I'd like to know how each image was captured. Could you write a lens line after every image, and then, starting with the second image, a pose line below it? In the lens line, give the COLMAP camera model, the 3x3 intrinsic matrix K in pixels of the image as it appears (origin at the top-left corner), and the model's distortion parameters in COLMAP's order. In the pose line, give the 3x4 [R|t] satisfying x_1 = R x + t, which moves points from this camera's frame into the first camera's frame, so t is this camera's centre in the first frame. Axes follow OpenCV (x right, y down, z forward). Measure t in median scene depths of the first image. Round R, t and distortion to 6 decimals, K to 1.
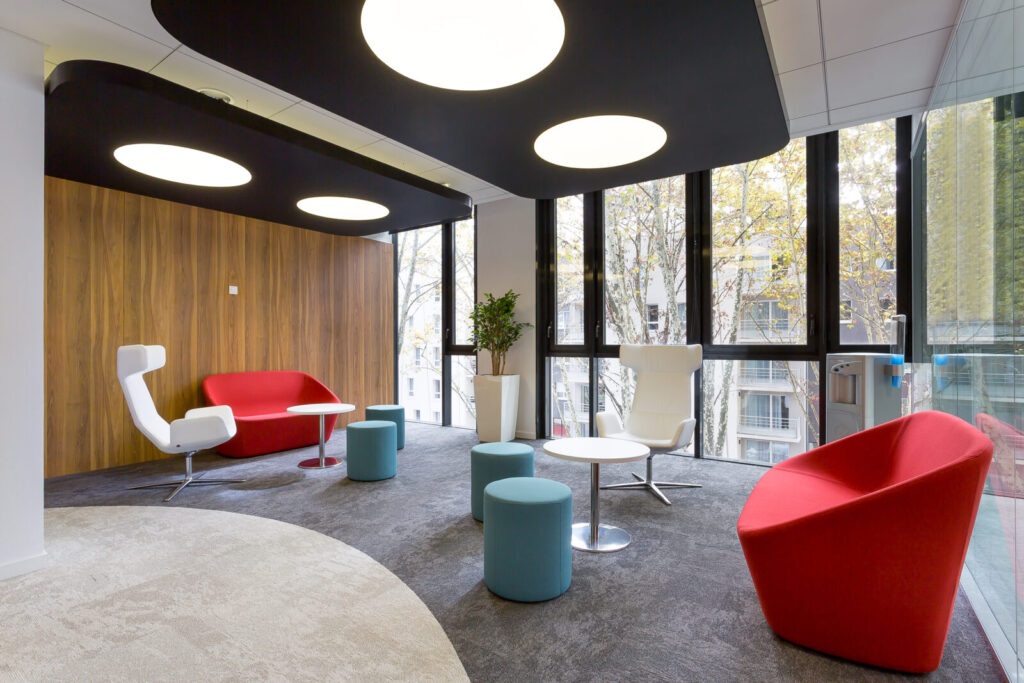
lens RADIAL K [[482.9, 0, 512.0], [0, 482.9, 341.5], [0, 0, 1]] dist [0.000346, 0.000051]
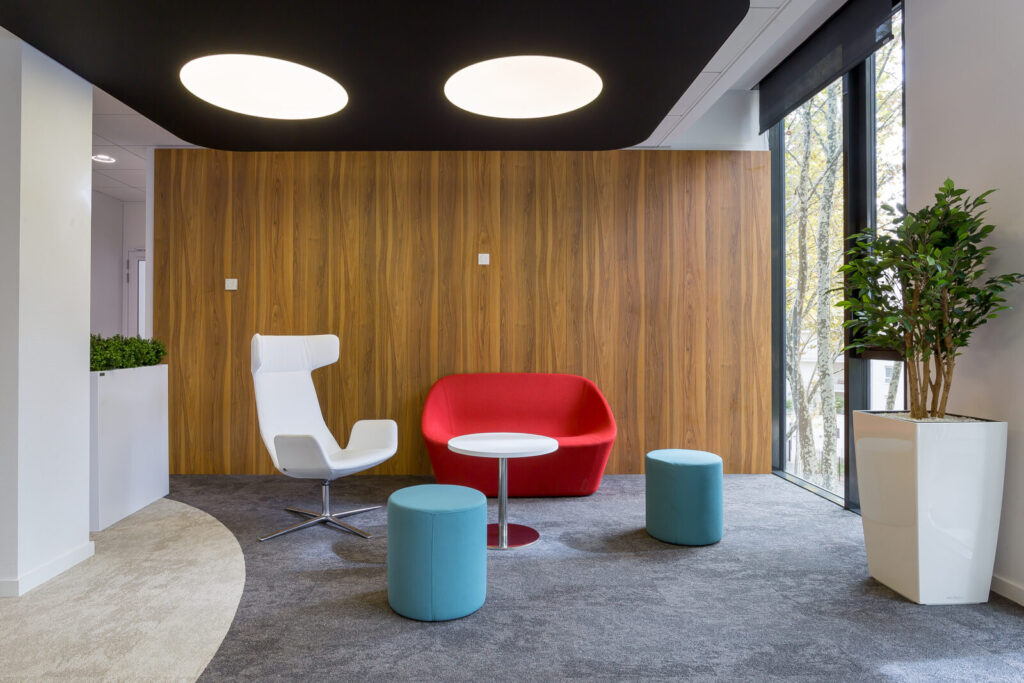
lens RADIAL K [[588.3, 0, 512.0], [0, 588.3, 341.5], [0, 0, 1]] dist [-0.005623, -0.000432]
pose [[0.573696, 0.014676, -0.818937, 0.180835], [0.002241, 0.999808, 0.019487, 0.000400], [0.819065, -0.013015, 0.573552, 0.550915]]
